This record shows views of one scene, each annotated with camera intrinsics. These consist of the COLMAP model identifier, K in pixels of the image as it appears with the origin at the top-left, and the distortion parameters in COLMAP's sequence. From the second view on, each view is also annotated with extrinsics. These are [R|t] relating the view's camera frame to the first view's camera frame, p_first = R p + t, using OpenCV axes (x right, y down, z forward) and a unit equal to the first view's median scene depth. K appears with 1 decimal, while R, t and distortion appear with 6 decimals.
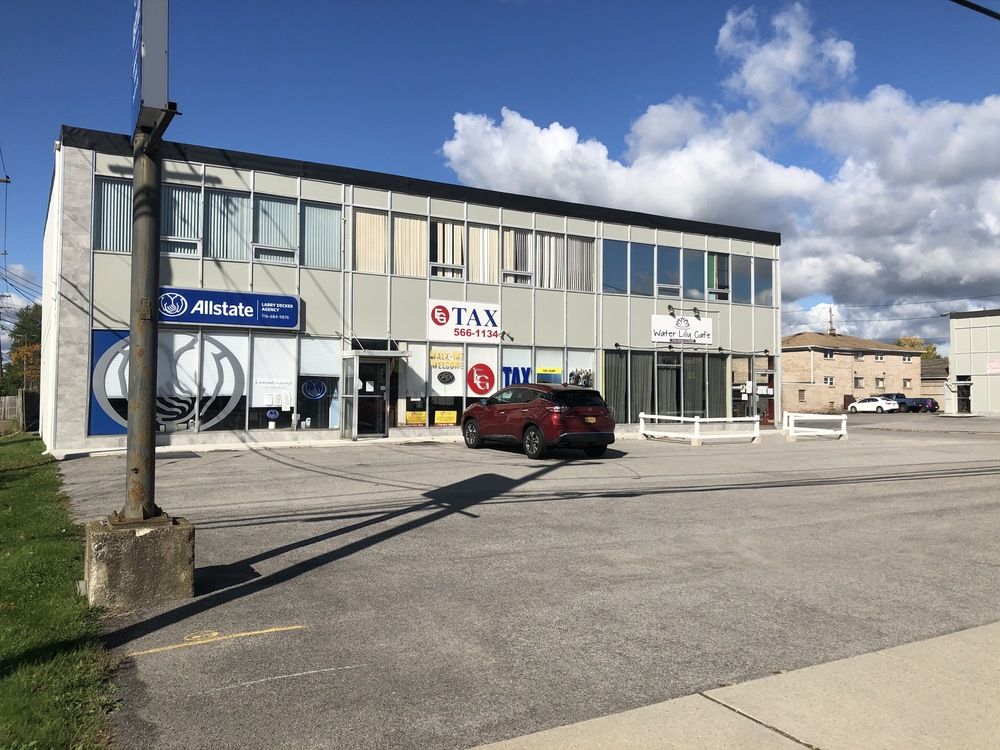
lens RADIAL K [[837.3, 0, 495.6], [0, 837.3, 366.0], [0, 0, 1]] dist [0.063158, -0.057872]
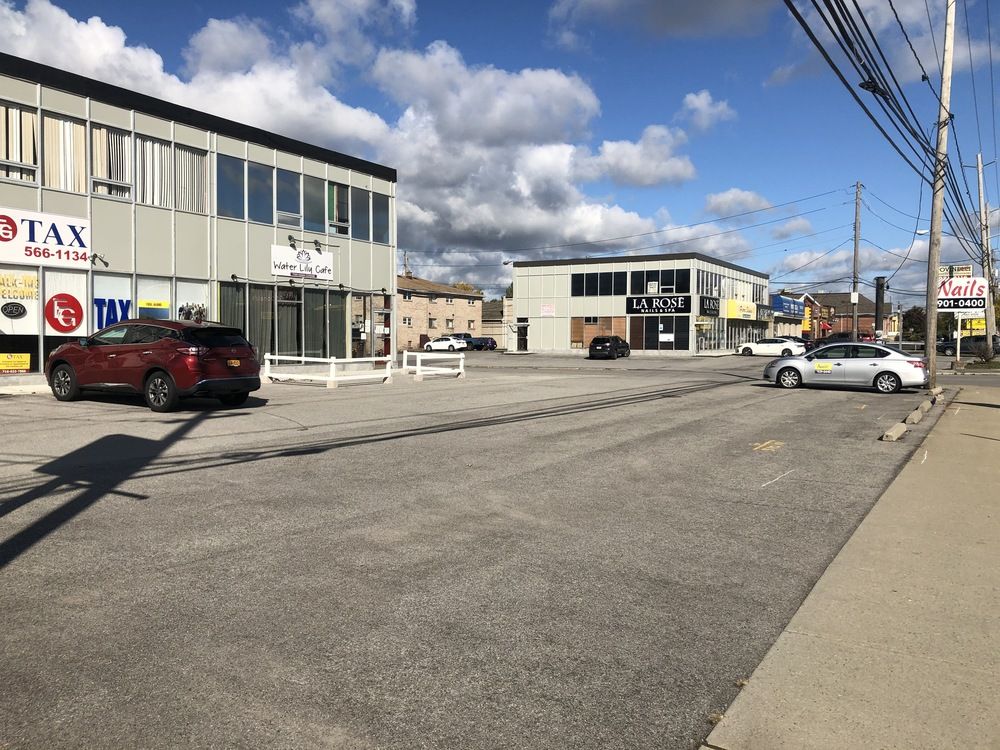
lens RADIAL K [[837.3, 0, 494.9], [0, 837.3, 376.6], [0, 0, 1]] dist [0.063158, -0.057872]
pose [[0.872781, -0.021550, 0.487637, -0.052815], [-0.019926, 0.996619, 0.079708, 0.003252], [-0.487706, -0.079284, 0.869400, 0.094903]]
